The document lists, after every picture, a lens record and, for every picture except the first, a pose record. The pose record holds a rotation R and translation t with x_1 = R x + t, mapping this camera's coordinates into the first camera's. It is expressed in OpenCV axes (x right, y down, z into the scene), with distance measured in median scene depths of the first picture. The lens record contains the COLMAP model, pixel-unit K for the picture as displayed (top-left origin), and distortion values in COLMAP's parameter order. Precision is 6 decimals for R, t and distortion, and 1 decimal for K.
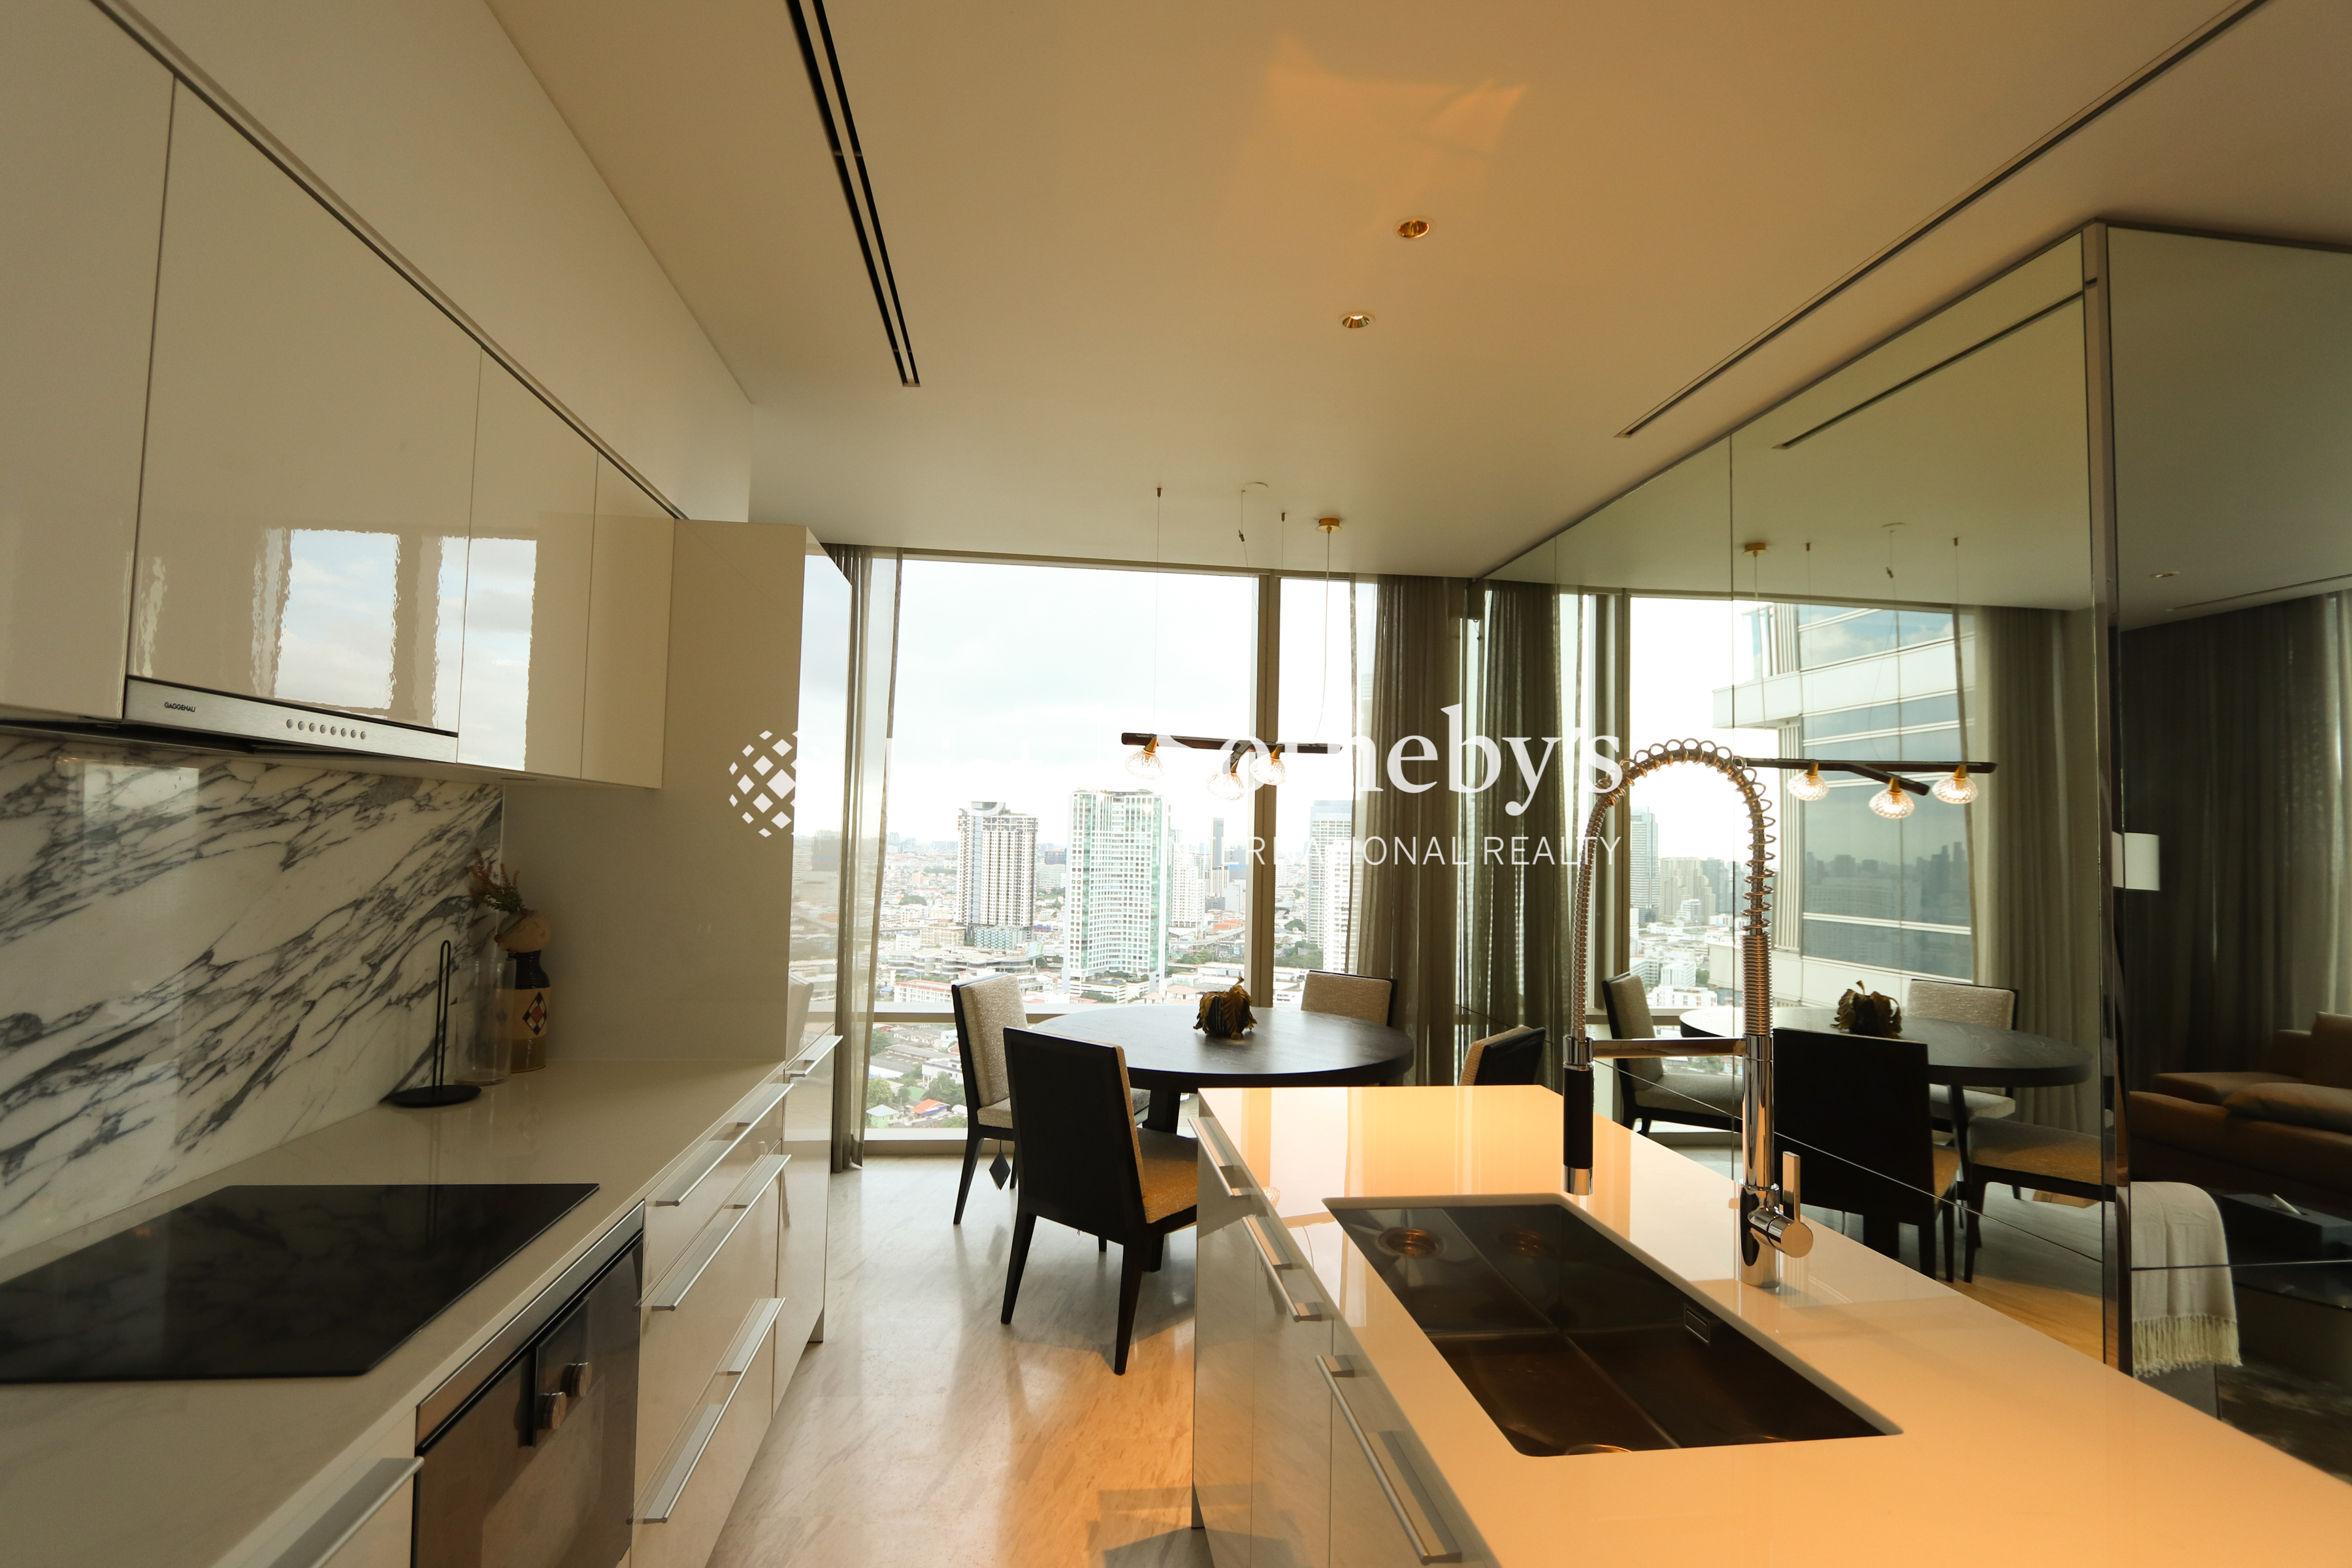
lens RADIAL K [[1087.4, 0, 1164.1], [0, 1087.4, 791.8], [0, 0, 1]] dist [-0.008569, 0.000330]
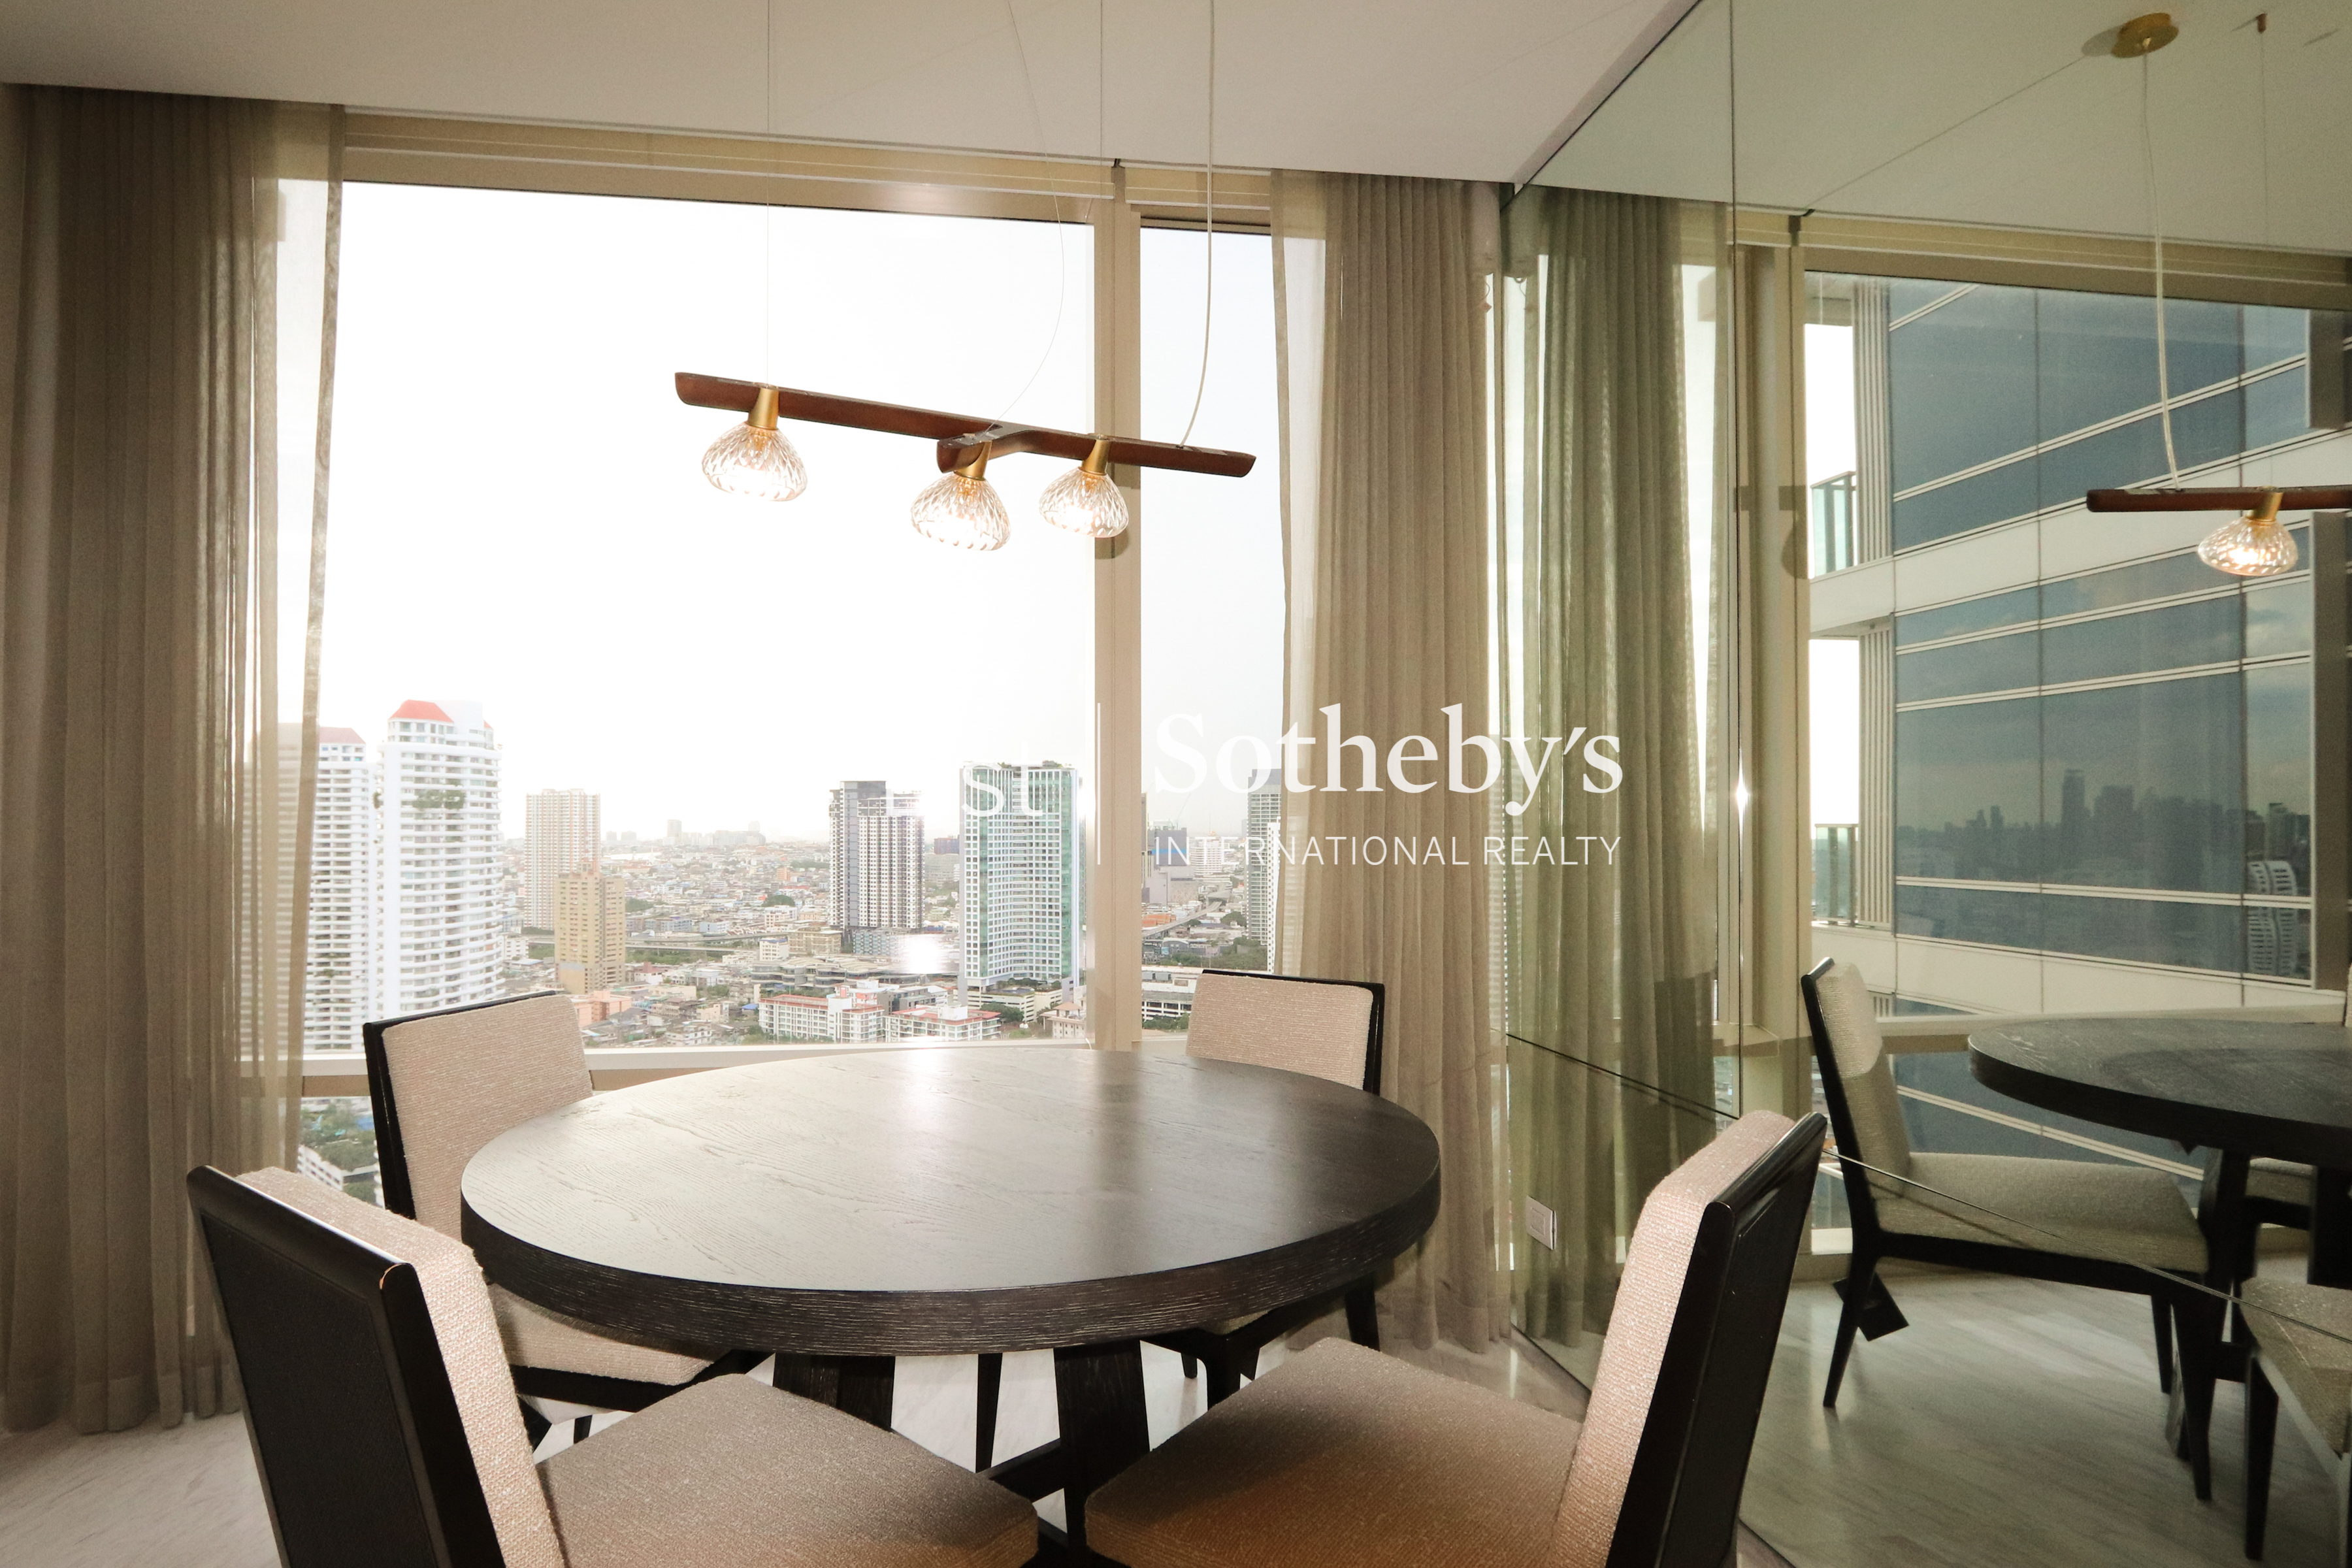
lens RADIAL K [[1291.4, 0, 1092.9], [0, 1291.4, 806.6], [0, 0, 1]] dist [-0.006105, 0.000199]
pose [[0.999625, -0.023899, 0.013370, 0.157728], [0.023452, 0.999192, 0.032654, 0.140898], [-0.014140, -0.032329, 0.999377, 0.848150]]
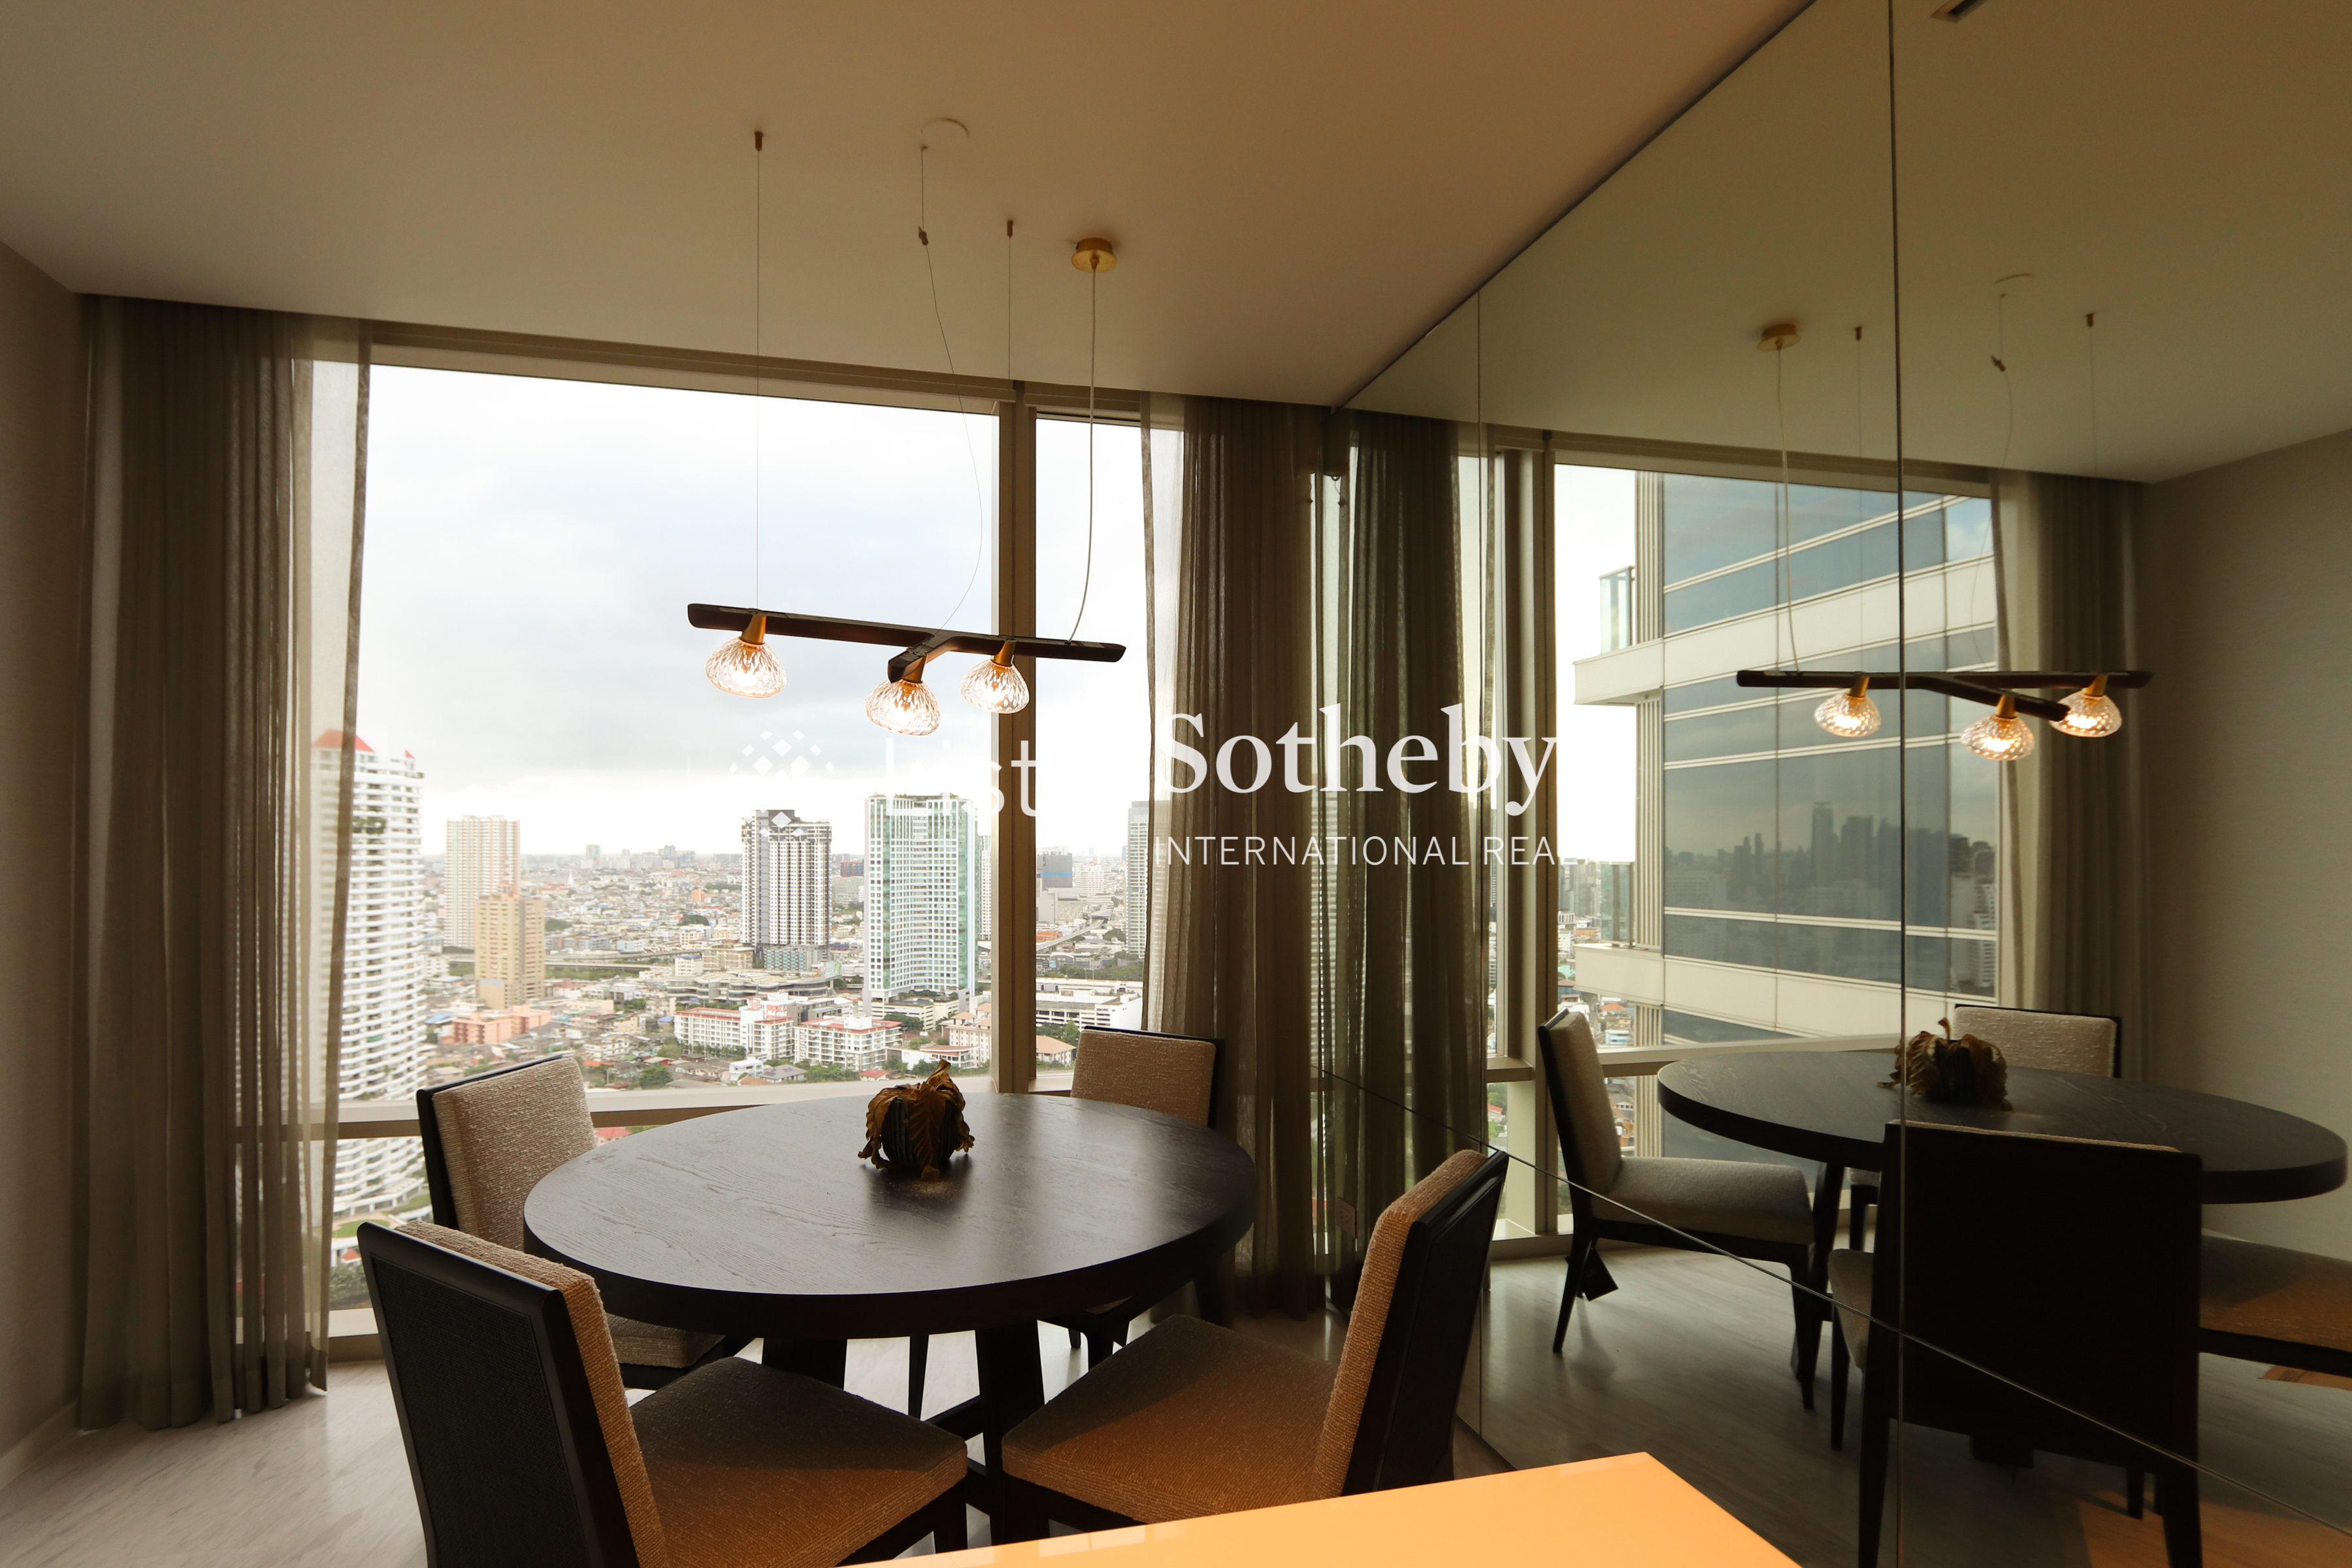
lens RADIAL K [[1169.9, 0, 1100.9], [0, 1169.9, 840.3], [0, 0, 1]] dist [-0.005041, -0.000660]
pose [[0.993719, -0.021702, 0.109781, 0.143532], [0.017342, 0.999028, 0.040516, 0.060688], [-0.110554, -0.038358, 0.993130, 0.679851]]
